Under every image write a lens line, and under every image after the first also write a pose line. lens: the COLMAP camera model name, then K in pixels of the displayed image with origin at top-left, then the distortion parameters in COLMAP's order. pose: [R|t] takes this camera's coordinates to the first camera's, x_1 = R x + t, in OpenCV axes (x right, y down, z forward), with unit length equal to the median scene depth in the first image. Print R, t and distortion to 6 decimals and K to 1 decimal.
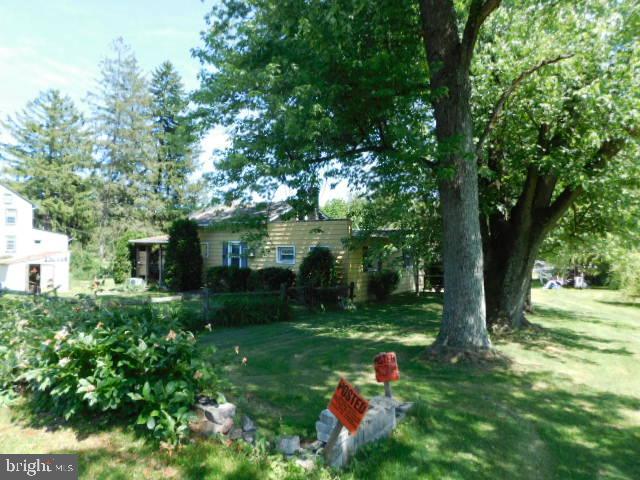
lens RADIAL K [[422.6, 0, 320.0], [0, 422.6, 240.0], [0, 0, 1]] dist [-0.079687, 0.066268]
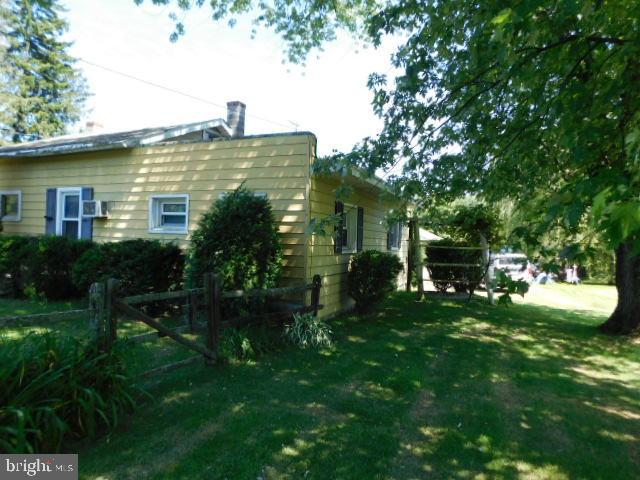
lens RADIAL K [[421.6, 0, 318.9], [0, 421.6, 234.4], [0, 0, 1]] dist [-0.049220, 0.031367]
pose [[0.984296, 0.028918, 0.174143, 0.000453], [-0.031776, 0.999402, 0.013645, 0.020039], [-0.173644, -0.018964, 0.984626, 0.223968]]
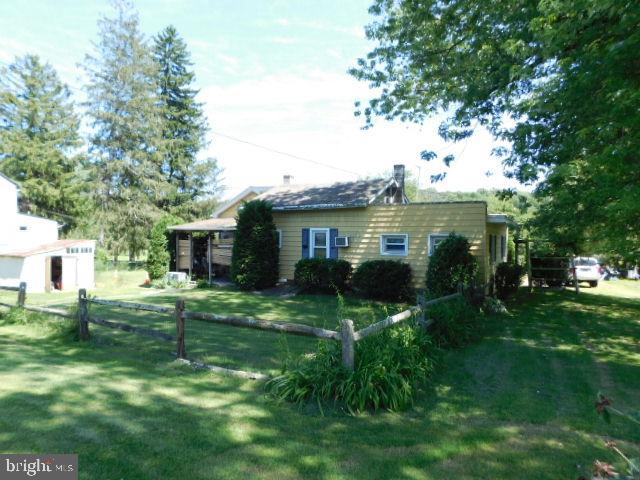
lens RADIAL K [[422.6, 0, 320.0], [0, 422.6, 240.0], [0, 0, 1]] dist [-0.079687, 0.066268]
pose [[0.997146, 0.001937, 0.075478, -0.125292], [-0.004118, 0.999578, 0.028752, 0.001243], [-0.075390, -0.028981, 0.996733, 0.084016]]
